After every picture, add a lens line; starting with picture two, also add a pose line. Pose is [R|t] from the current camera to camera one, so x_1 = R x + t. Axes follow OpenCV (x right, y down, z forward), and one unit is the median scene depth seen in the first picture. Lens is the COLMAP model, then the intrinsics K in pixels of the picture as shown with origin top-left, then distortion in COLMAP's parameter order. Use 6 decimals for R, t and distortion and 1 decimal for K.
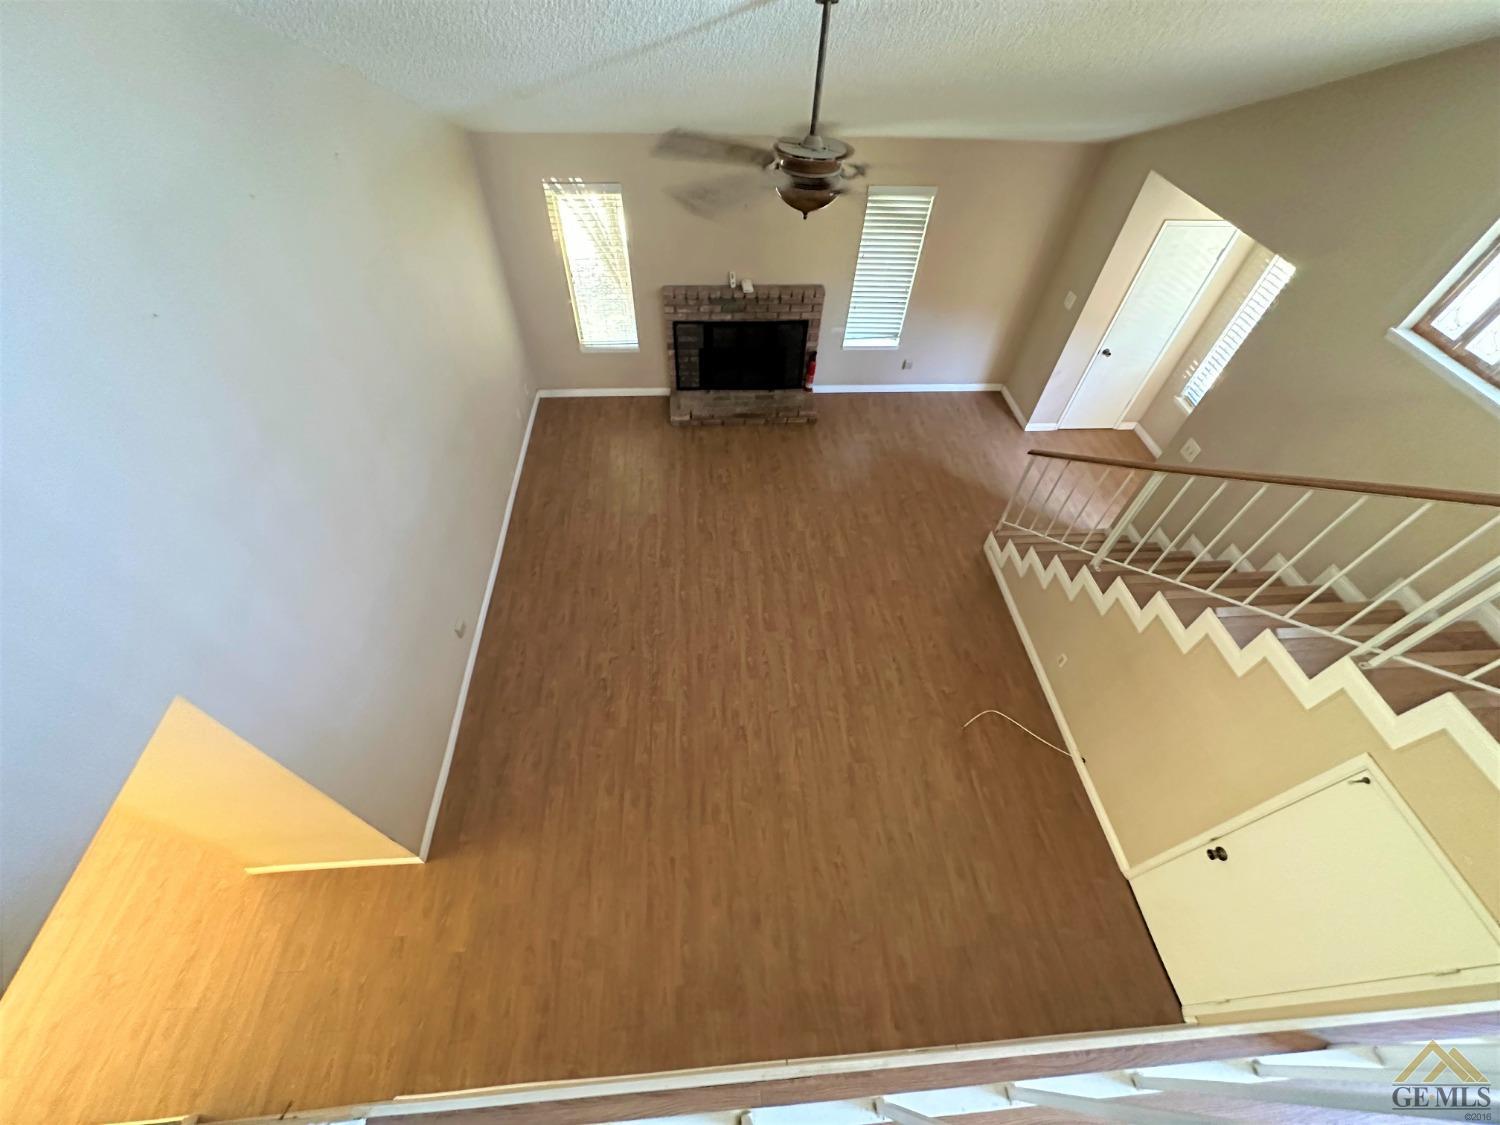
lens RADIAL K [[603.0, 0, 746.7], [0, 603.0, 559.3], [0, 0, 1]] dist [0.002359, 0.000109]
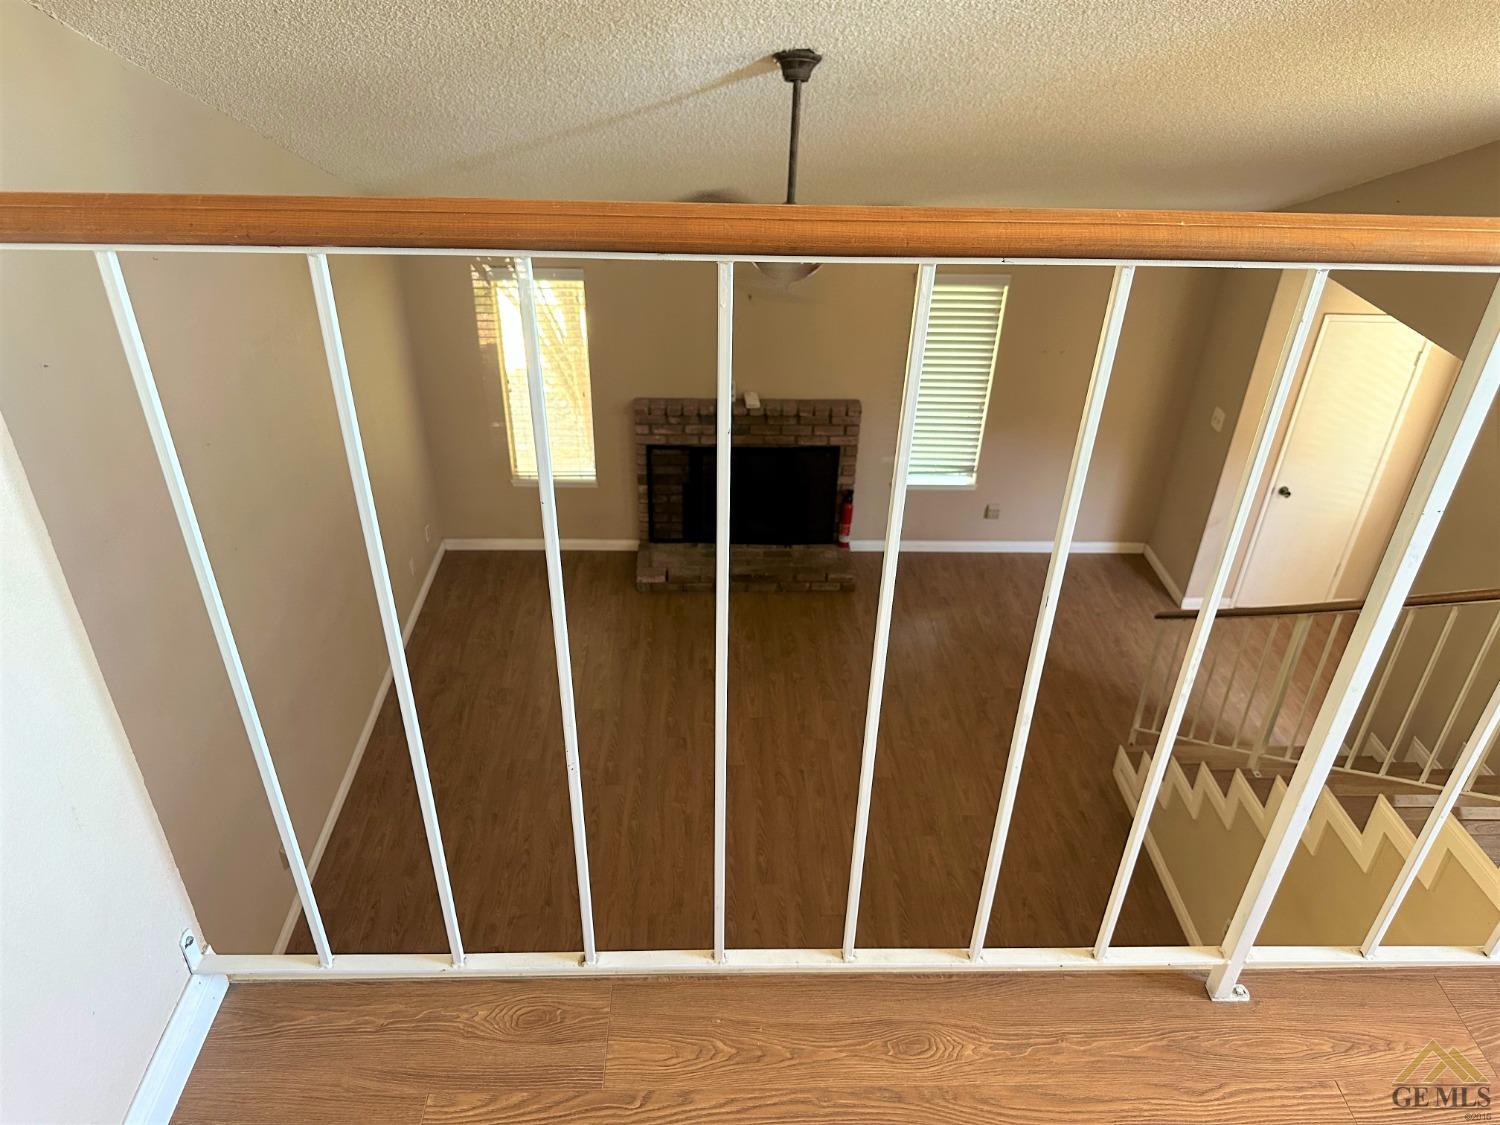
lens RADIAL K [[1055.9, 0, 750.6], [0, 1055.9, 565.7], [0, 0, 1]] dist [0.103262, -0.009739]
pose [[0.999259, 0.013749, -0.035947, 0.046005], [-0.023921, 0.953568, -0.300227, 0.109545], [0.030150, 0.300865, 0.953190, -0.134948]]
